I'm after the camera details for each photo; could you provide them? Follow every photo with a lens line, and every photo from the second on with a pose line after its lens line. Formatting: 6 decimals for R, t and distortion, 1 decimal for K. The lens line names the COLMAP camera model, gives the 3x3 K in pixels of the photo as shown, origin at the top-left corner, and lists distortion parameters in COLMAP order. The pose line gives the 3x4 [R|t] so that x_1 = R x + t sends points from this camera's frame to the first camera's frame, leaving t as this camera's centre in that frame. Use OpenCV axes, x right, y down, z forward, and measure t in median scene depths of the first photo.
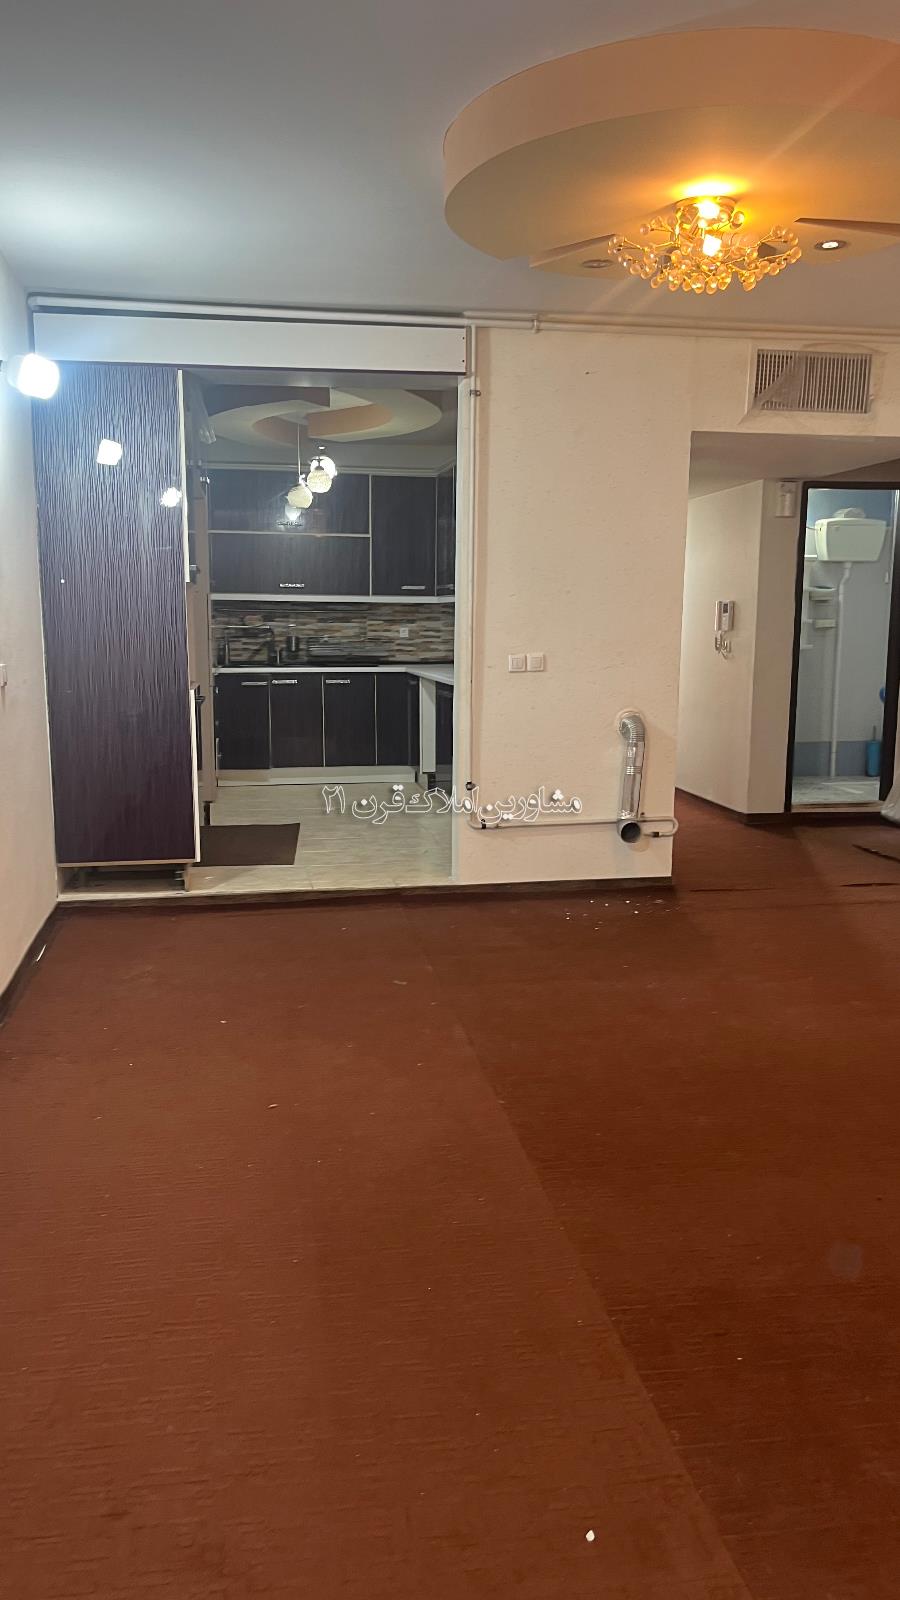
lens RADIAL K [[1207.6, 0, 480.0], [0, 1207.6, 808.9], [0, 0, 1]] dist [0.063377, -0.095412]
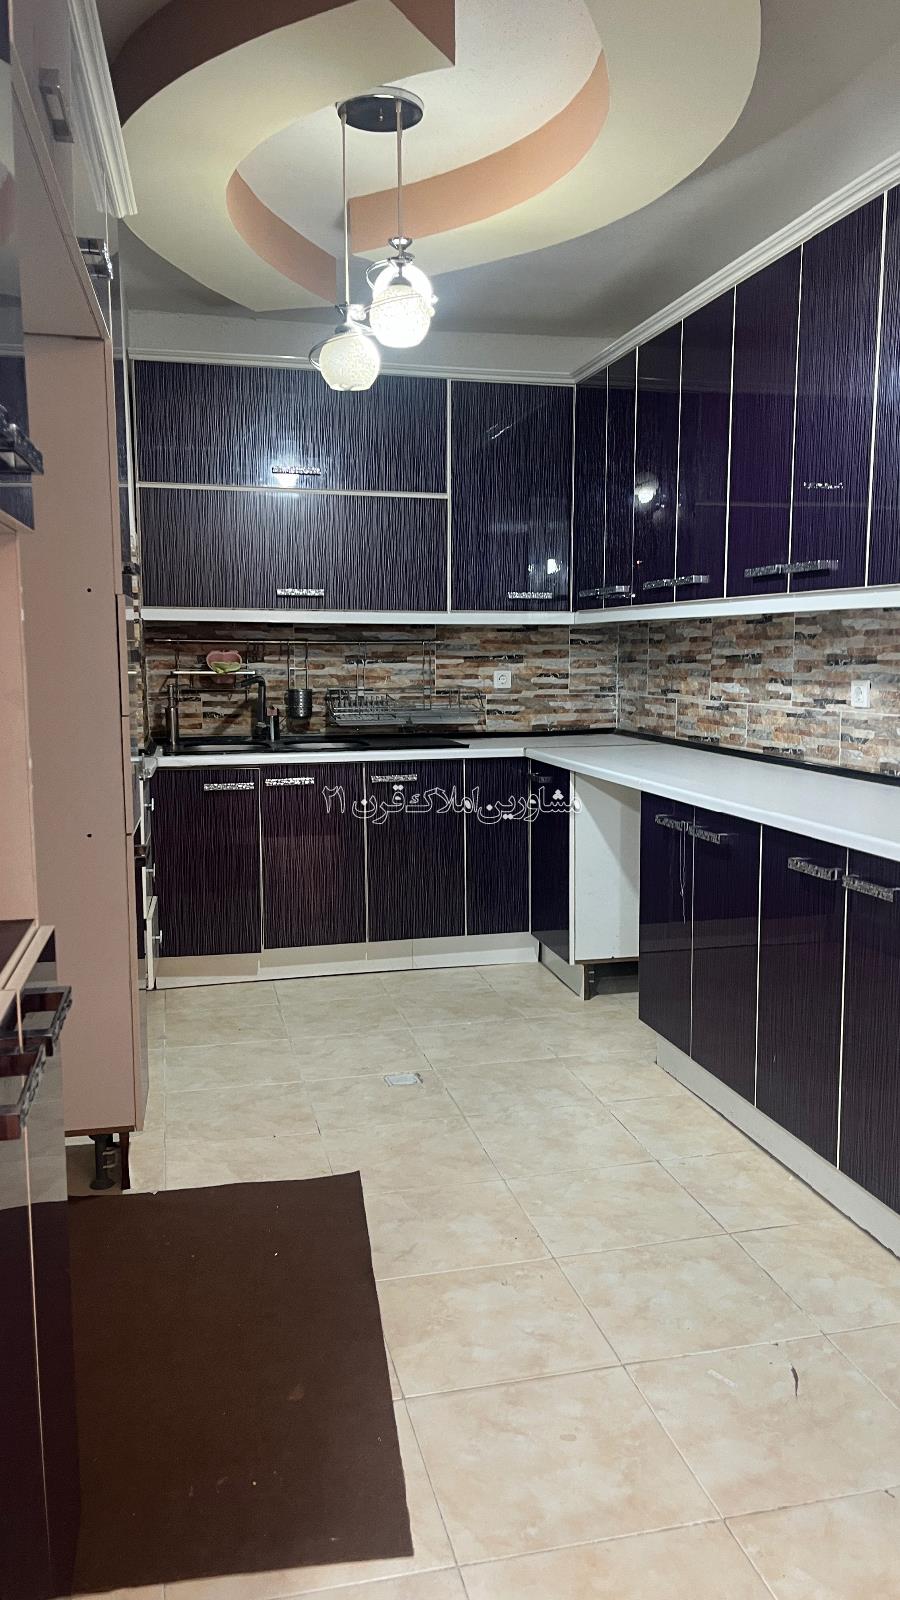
lens RADIAL K [[1207.6, 0, 480.0], [0, 1207.6, 808.9], [0, 0, 1]] dist [0.063377, -0.095412]
pose [[0.999029, -0.015071, 0.041407, -0.098186], [0.016386, 0.999366, -0.031609, -0.072286], [-0.040905, 0.032257, 0.998642, 0.470374]]
